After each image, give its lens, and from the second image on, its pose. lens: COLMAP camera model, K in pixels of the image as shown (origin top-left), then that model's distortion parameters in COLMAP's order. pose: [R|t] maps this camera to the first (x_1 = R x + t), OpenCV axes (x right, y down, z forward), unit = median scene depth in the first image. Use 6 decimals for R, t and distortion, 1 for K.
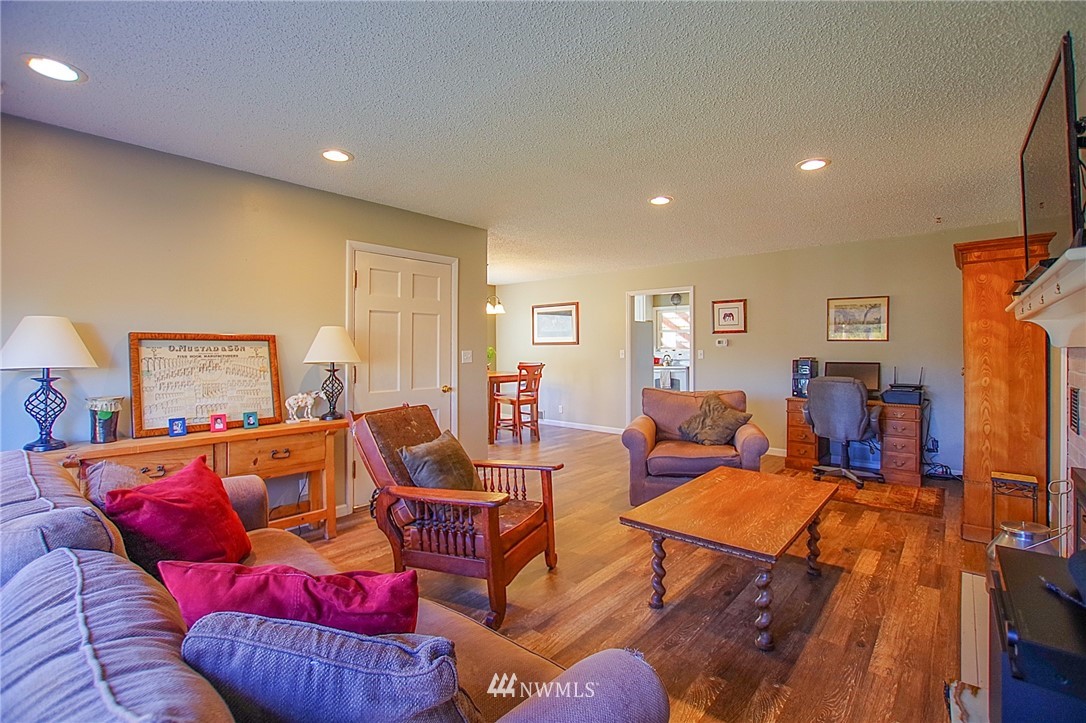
lens RADIAL K [[479.1, 0, 547.9], [0, 479.1, 351.5], [0, 0, 1]] dist [-0.030589, 0.003181]
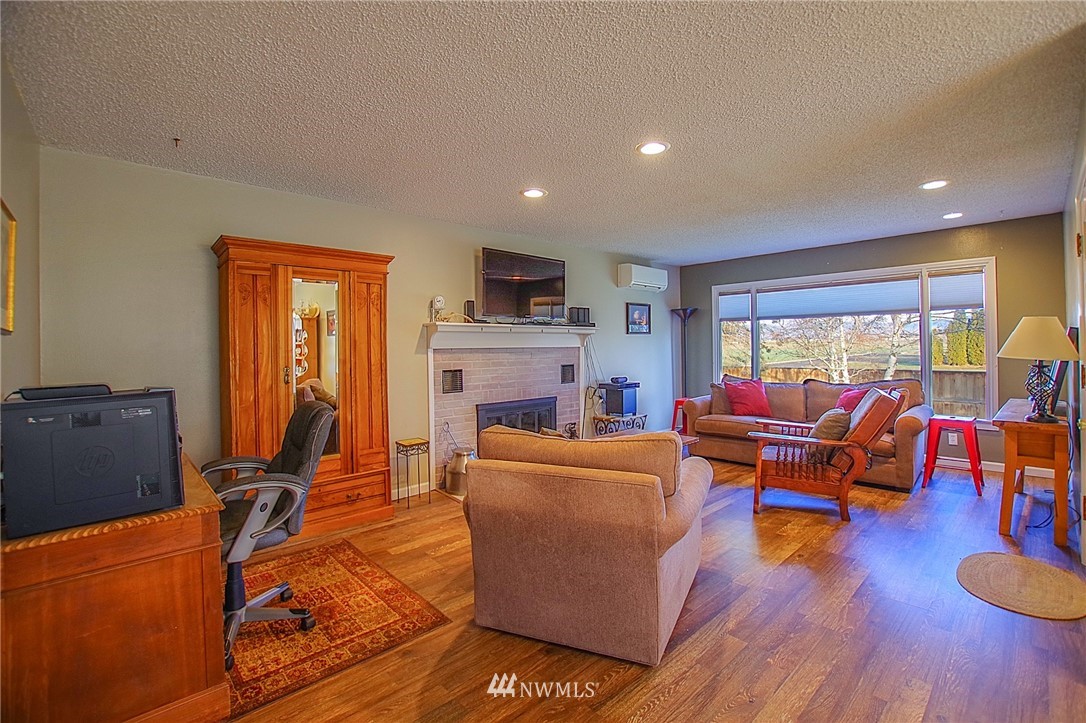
lens RADIAL K [[479.1, 0, 543.4], [0, 479.1, 352.5], [0, 0, 1]] dist [-0.030589, 0.003181]
pose [[-0.994517, 0.012762, 0.103793, 0.277236], [0.014015, 0.999837, 0.011346, -0.007736], [-0.103631, 0.012738, -0.994534, 1.461917]]
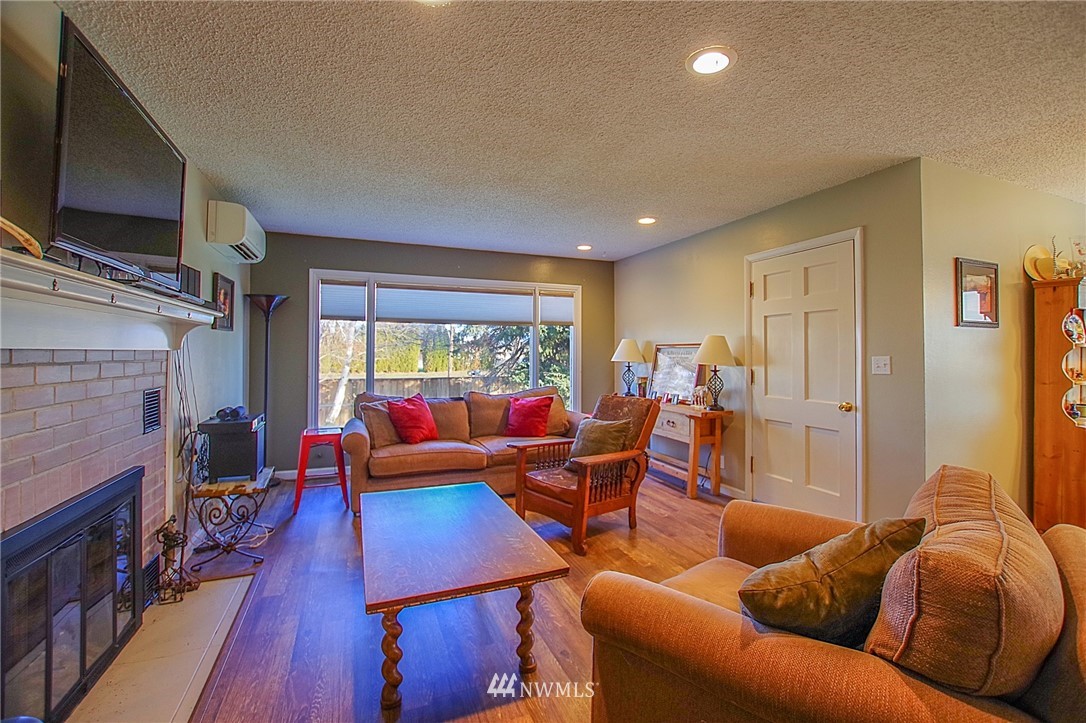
lens RADIAL K [[479.1, 0, 554.8], [0, 479.1, 353.3], [0, 0, 1]] dist [-0.030589, 0.003181]
pose [[-0.425824, -0.002562, -0.904802, 0.633092], [-0.003861, 0.999992, -0.001014, -0.002859], [0.904798, 0.003062, -0.425831, 0.865133]]
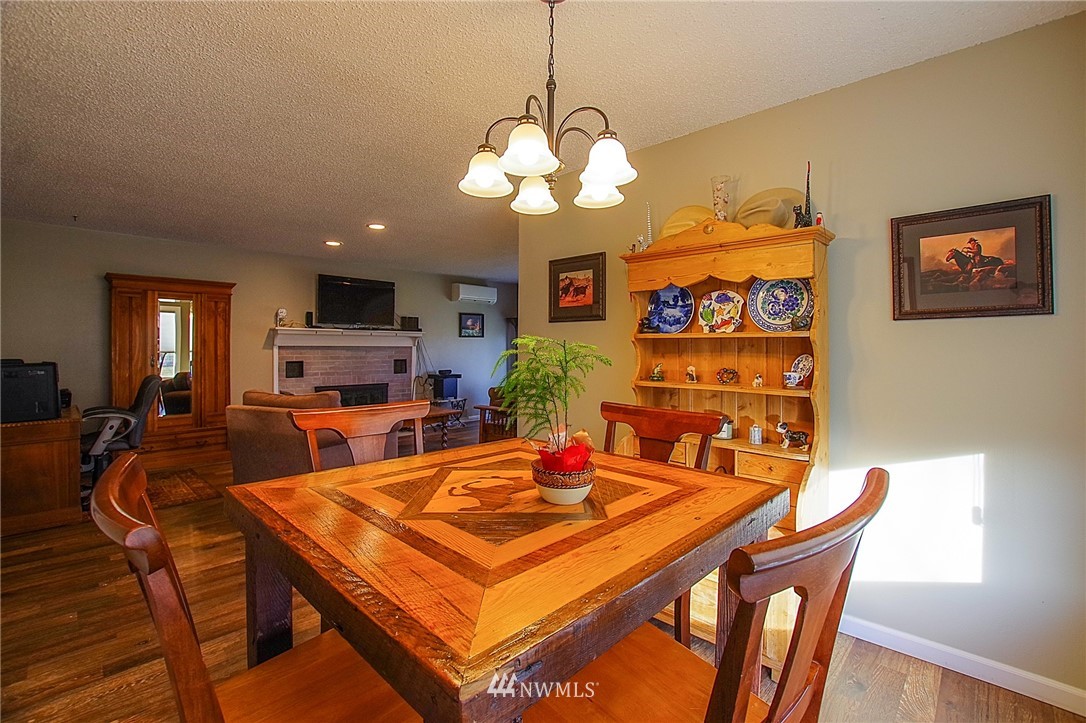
lens RADIAL K [[479.1, 0, 543.5], [0, 479.1, 351.2], [0, 0, 1]] dist [-0.030589, 0.003181]
pose [[-0.999225, 0.000039, 0.039355, -0.213895], [0.000321, 0.999974, 0.007153, -0.001828], [-0.039354, 0.007160, -0.999200, 1.847202]]
